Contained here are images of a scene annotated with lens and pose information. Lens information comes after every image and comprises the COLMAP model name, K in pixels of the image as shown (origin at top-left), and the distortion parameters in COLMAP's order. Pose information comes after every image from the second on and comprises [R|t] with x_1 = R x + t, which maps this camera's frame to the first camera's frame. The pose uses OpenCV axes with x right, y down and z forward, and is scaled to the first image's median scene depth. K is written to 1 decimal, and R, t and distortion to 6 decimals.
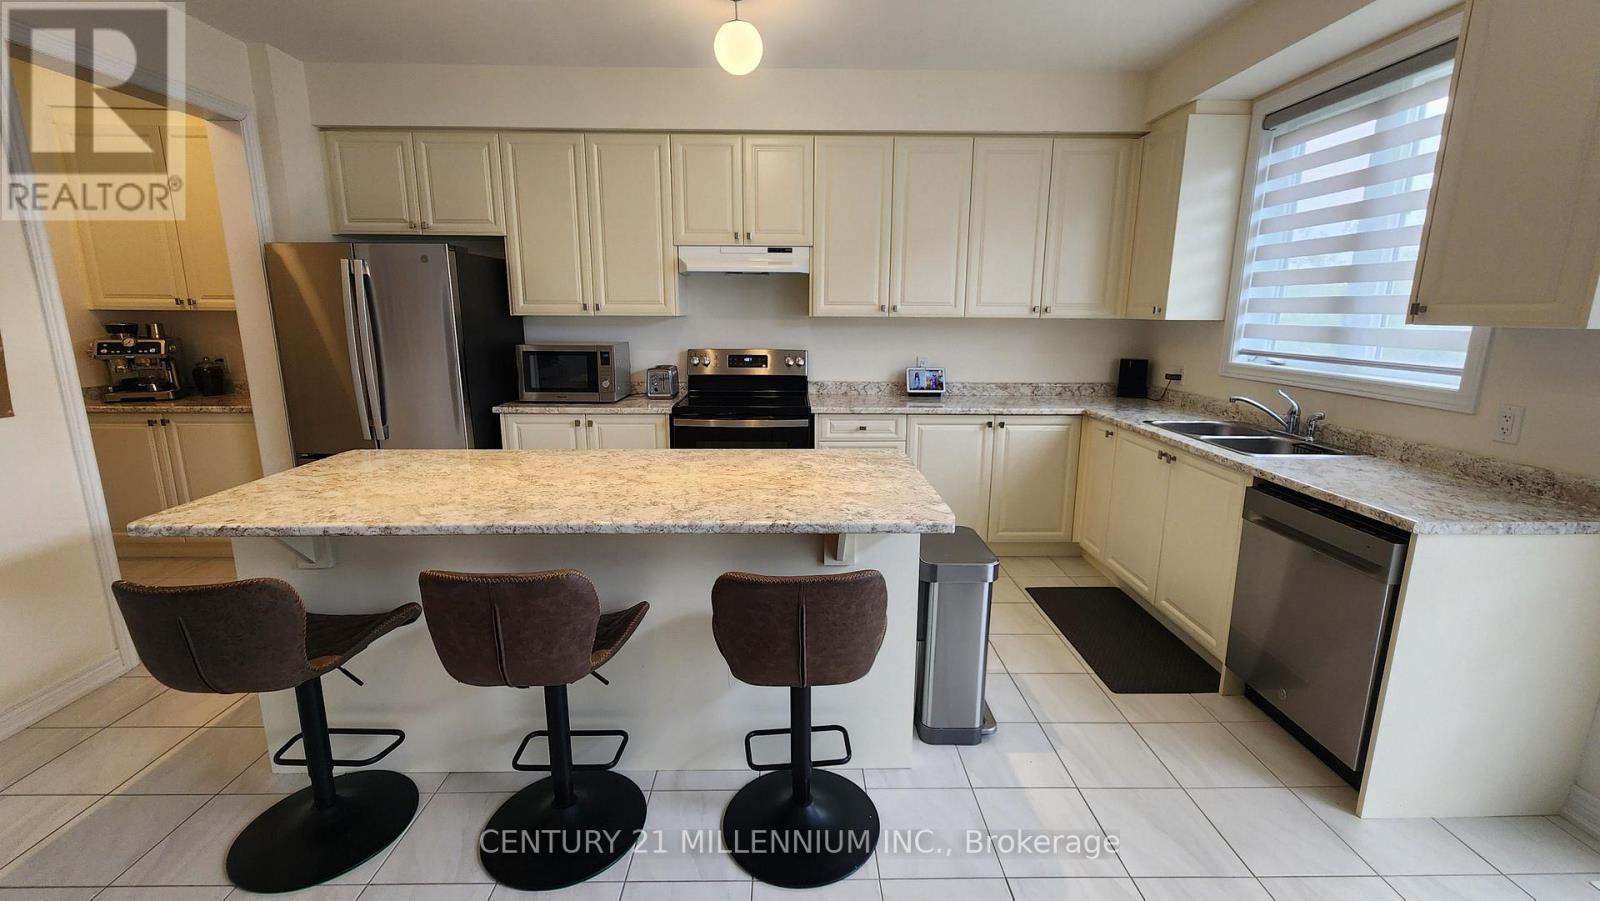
lens RADIAL K [[660.8, 0, 801.8], [0, 660.8, 442.1], [0, 0, 1]] dist [-0.001876, -0.000090]
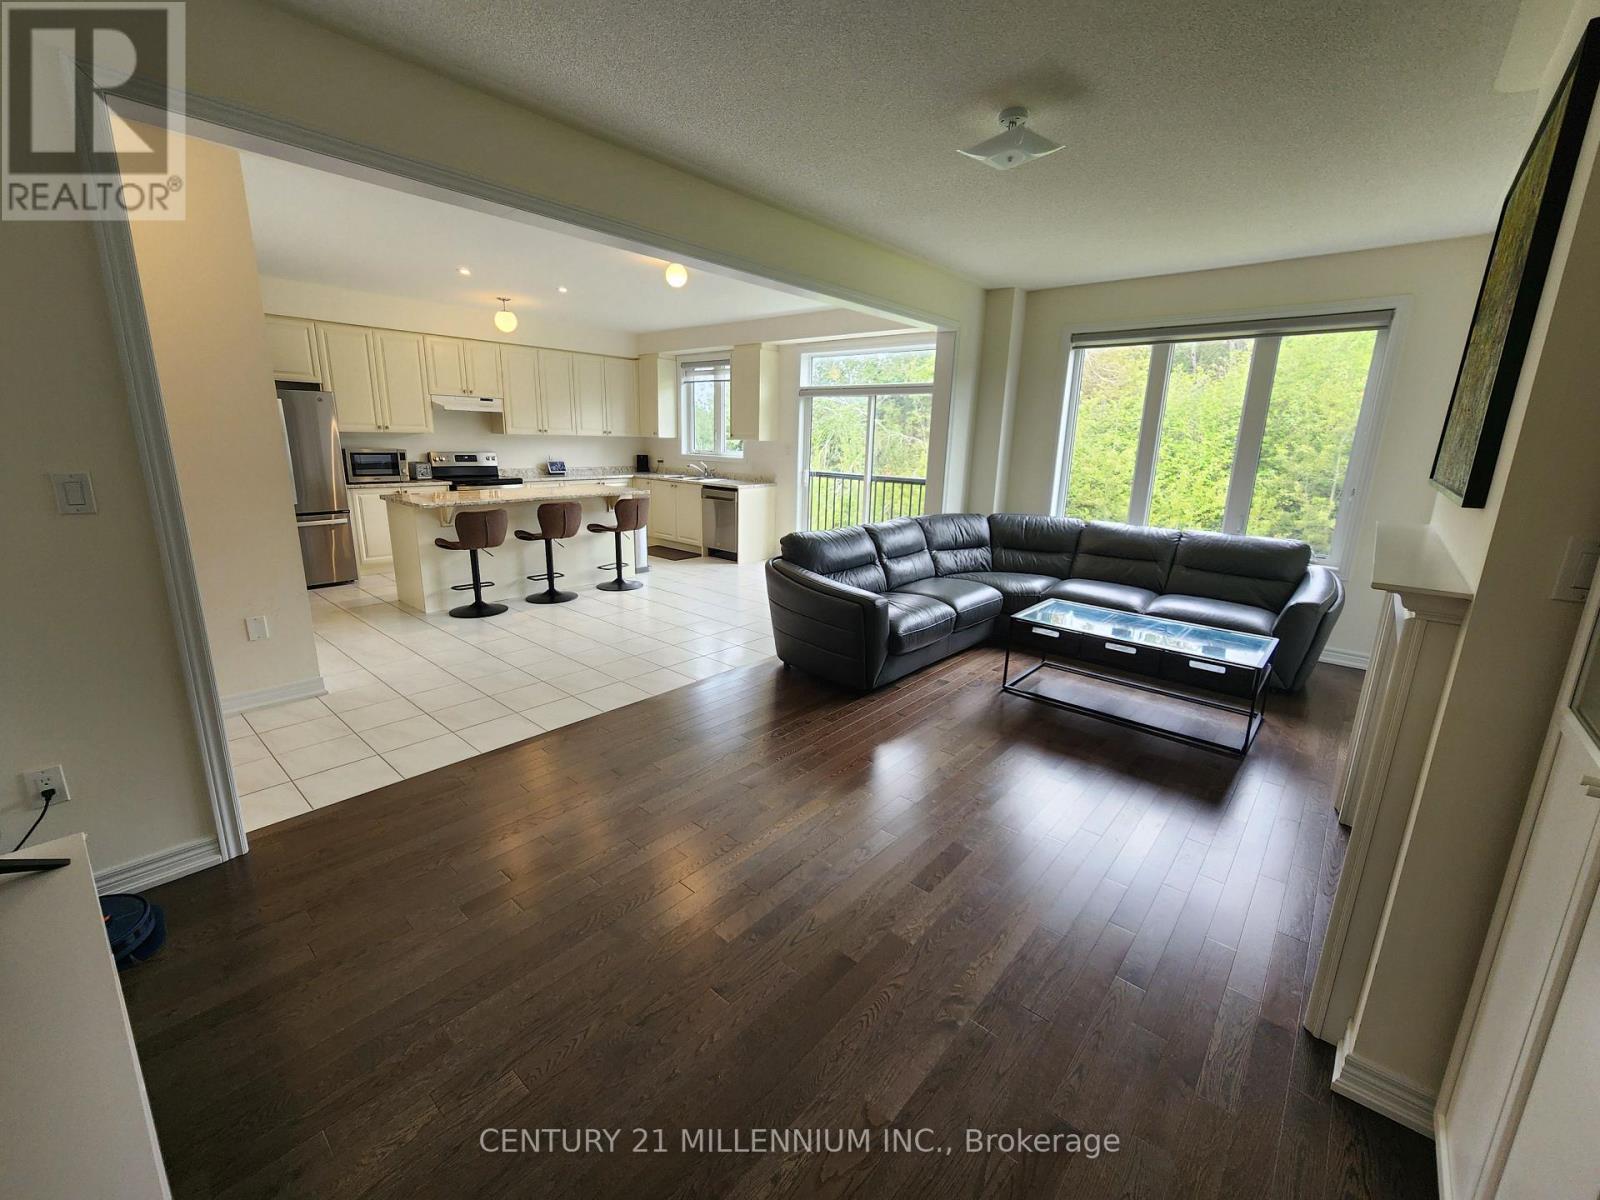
lens RADIAL K [[658.7, 0, 797.8], [0, 658.7, 594.4], [0, 0, 1]] dist [0.000891, 0.000284]
pose [[0.672666, -0.162875, 0.721798, -0.939598], [0.129067, 0.986346, 0.102290, 0.203350], [-0.728603, 0.024353, 0.684503, -1.025571]]
